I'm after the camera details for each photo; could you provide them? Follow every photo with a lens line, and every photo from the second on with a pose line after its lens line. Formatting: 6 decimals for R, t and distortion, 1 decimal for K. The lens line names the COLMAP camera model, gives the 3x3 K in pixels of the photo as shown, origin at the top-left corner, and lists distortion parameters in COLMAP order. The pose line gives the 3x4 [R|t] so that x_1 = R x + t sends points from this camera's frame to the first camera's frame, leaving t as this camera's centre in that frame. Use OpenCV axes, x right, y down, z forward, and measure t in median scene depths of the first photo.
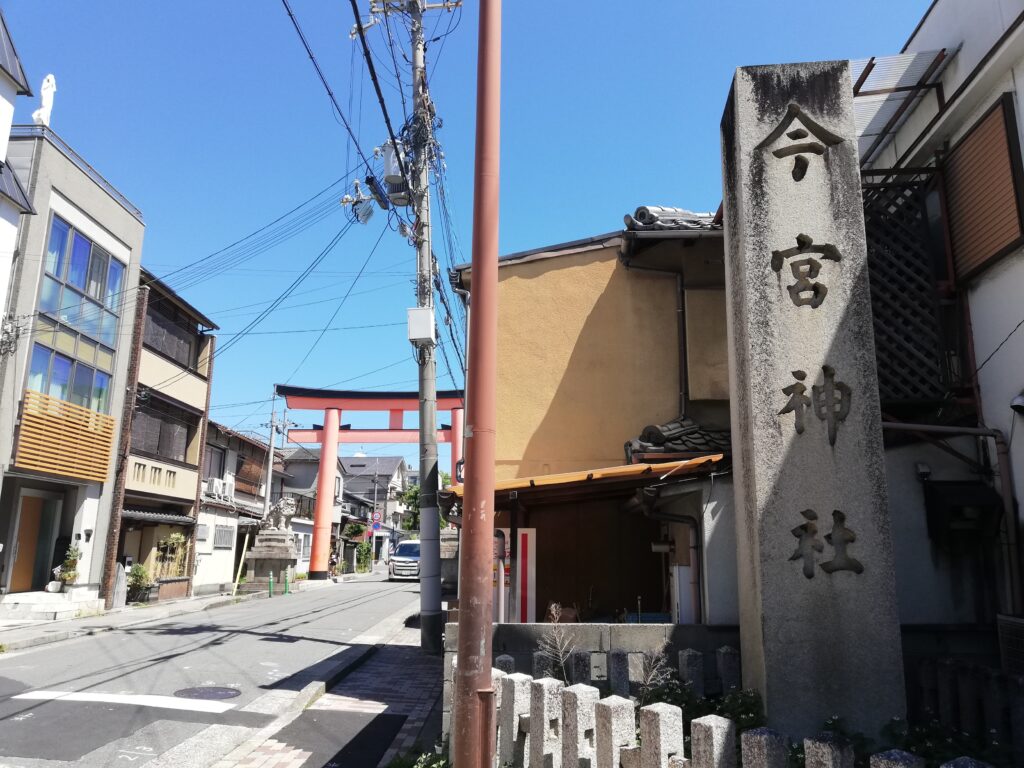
lens RADIAL K [[707.5, 0, 512.0], [0, 707.5, 384.0], [0, 0, 1]] dist [0.074688, -0.001196]
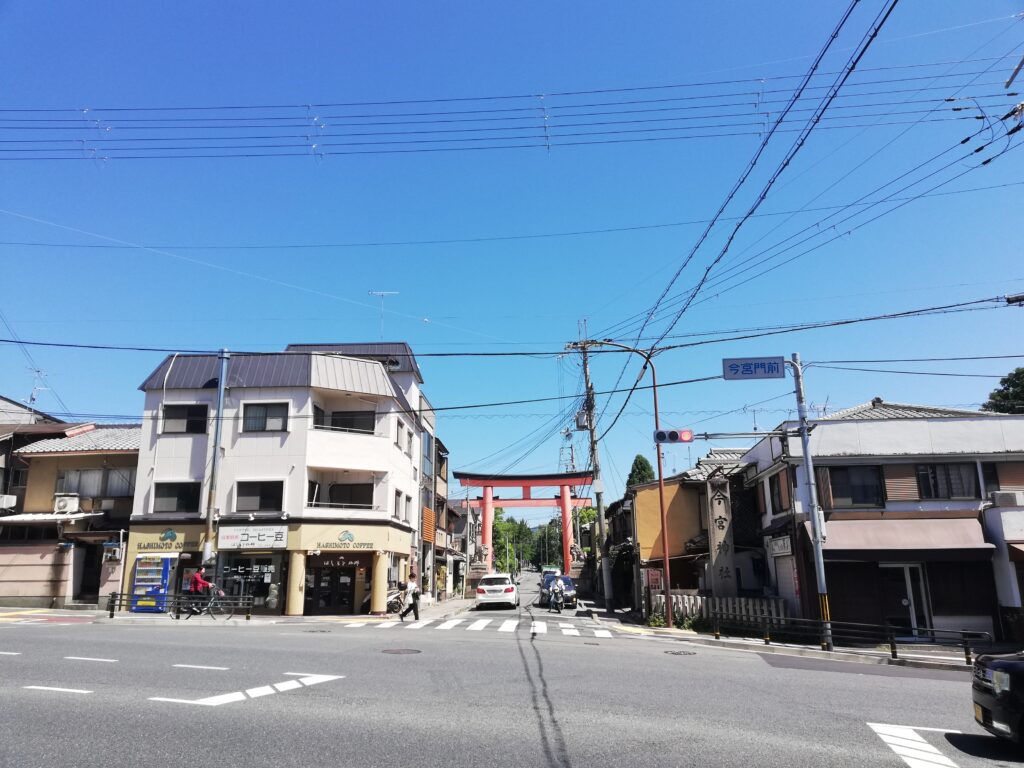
lens RADIAL K [[707.5, 0, 512.0], [0, 707.5, 384.0], [0, 0, 1]] dist [0.074688, -0.001196]
pose [[0.999132, -0.025642, -0.032829, -0.175363], [0.024715, 0.999292, -0.028362, -0.196005], [0.033533, 0.027526, 0.999059, -0.810446]]
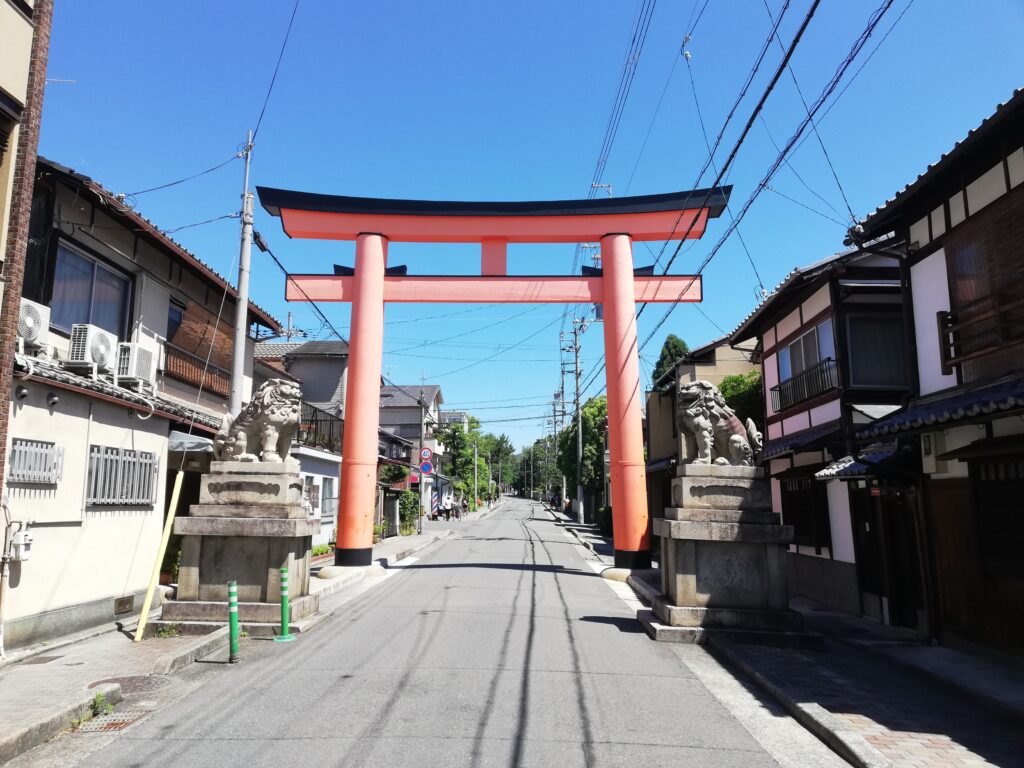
lens RADIAL K [[708.4, 0, 512.0], [0, 708.4, 384.0], [0, 0, 1]] dist [0.001150, -0.003266]
pose [[0.999887, -0.005507, -0.013973, -0.184118], [0.006486, 0.997453, 0.071035, 0.134994], [0.013546, -0.071117, 0.997376, 0.618724]]
